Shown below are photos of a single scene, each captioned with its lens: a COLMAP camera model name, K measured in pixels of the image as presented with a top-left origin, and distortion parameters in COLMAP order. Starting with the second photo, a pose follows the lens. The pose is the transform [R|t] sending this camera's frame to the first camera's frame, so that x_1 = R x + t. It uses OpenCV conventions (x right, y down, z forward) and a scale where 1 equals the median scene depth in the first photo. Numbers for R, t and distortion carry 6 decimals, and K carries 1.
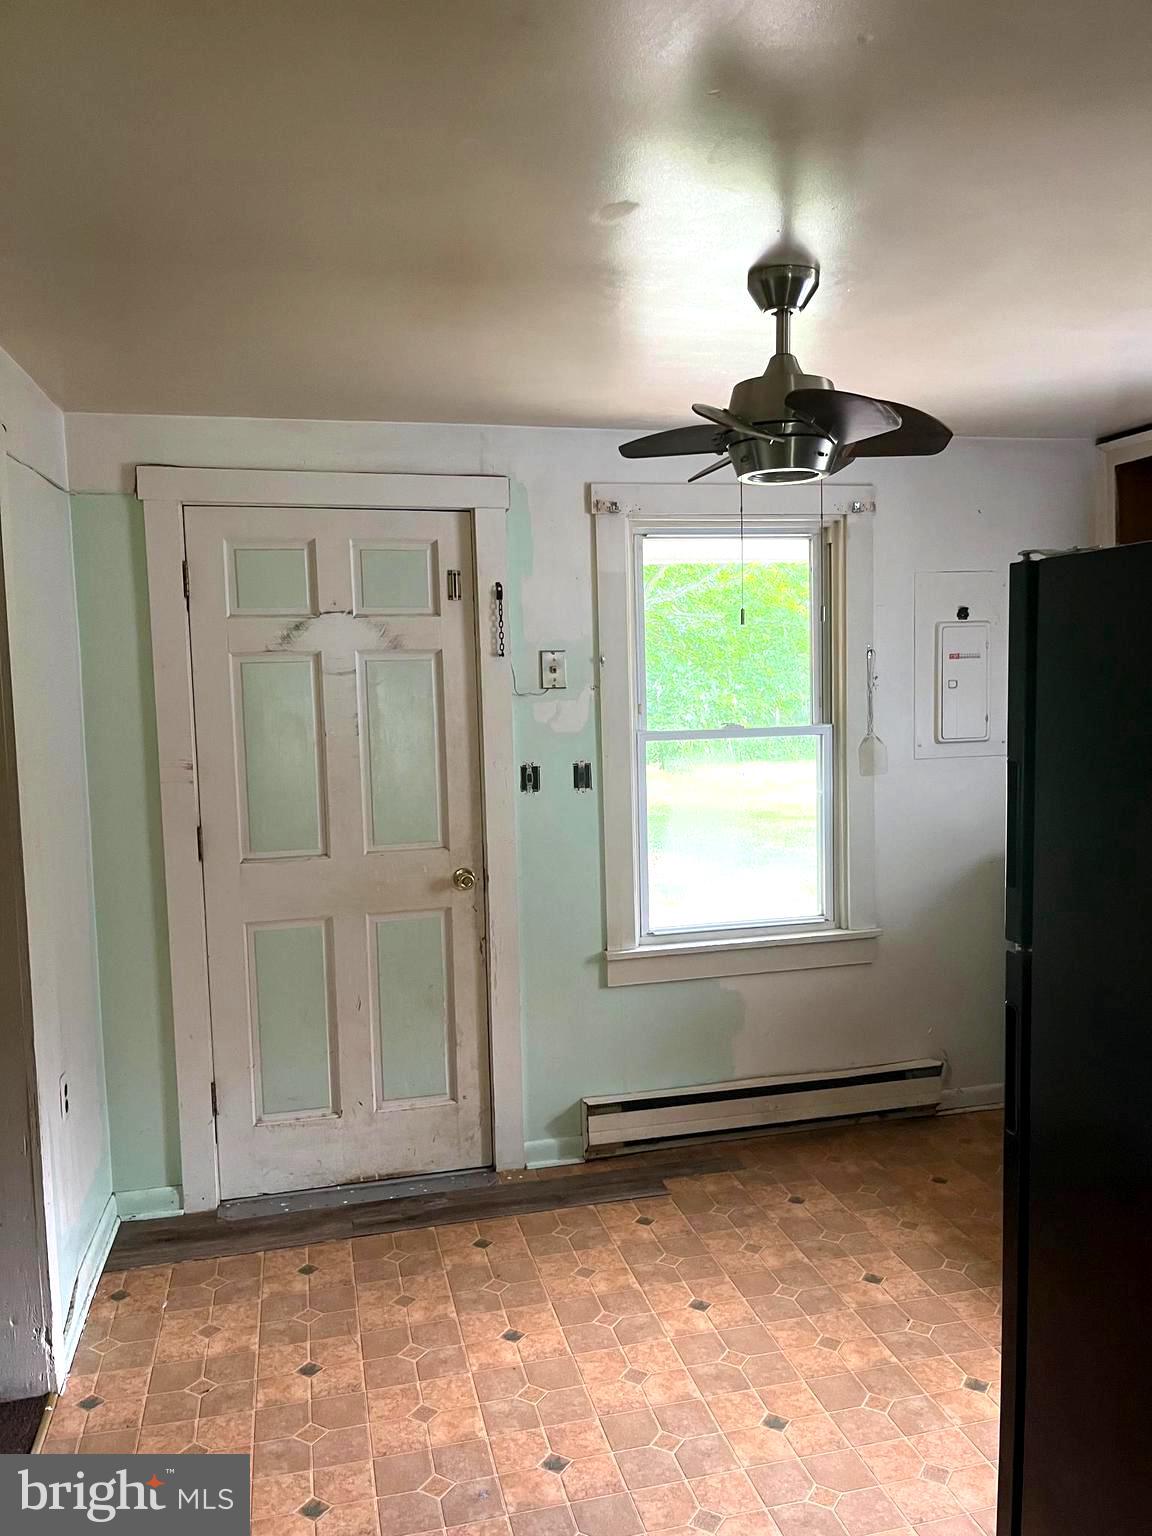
lens RADIAL K [[1170.0, 0, 577.2], [0, 1170.0, 778.8], [0, 0, 1]] dist [0.011170, 0.000427]
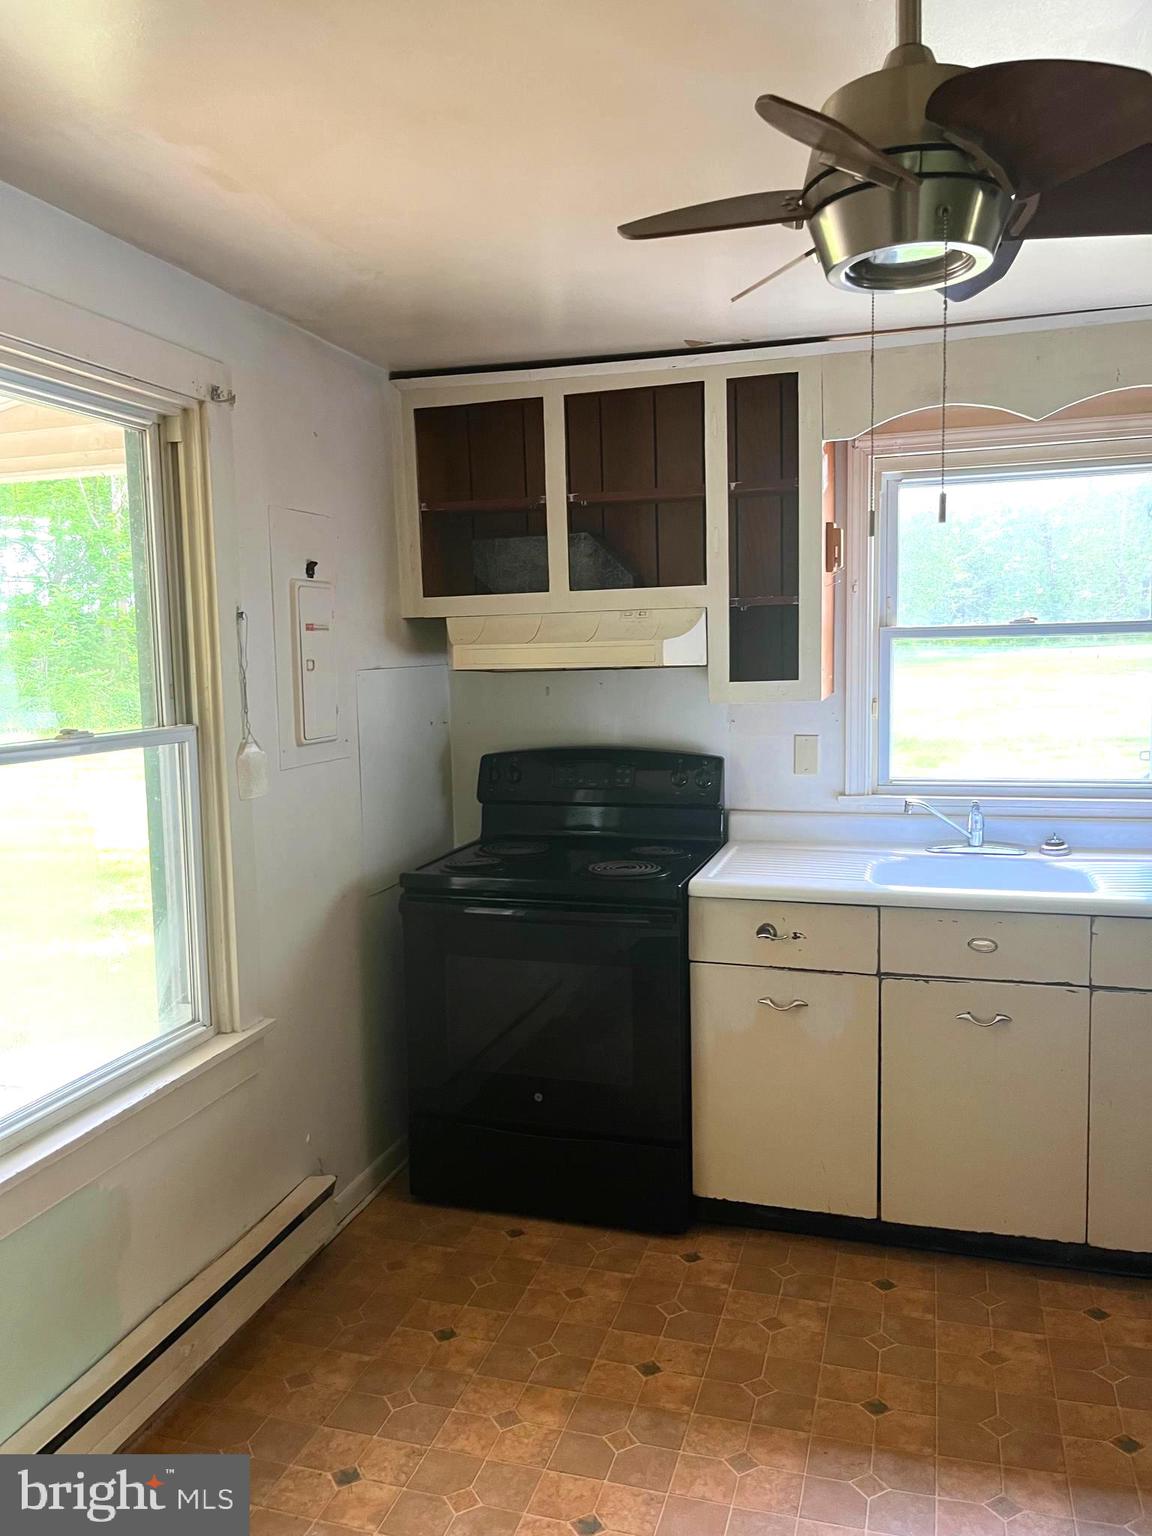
lens RADIAL K [[1170.0, 0, 577.2], [0, 1170.0, 778.8], [0, 0, 1]] dist [0.011170, 0.000427]
pose [[0.513561, -0.076356, 0.854649, -0.229397], [0.085890, 0.995605, 0.037338, -0.022993], [-0.853744, 0.054231, 0.517862, 0.485693]]
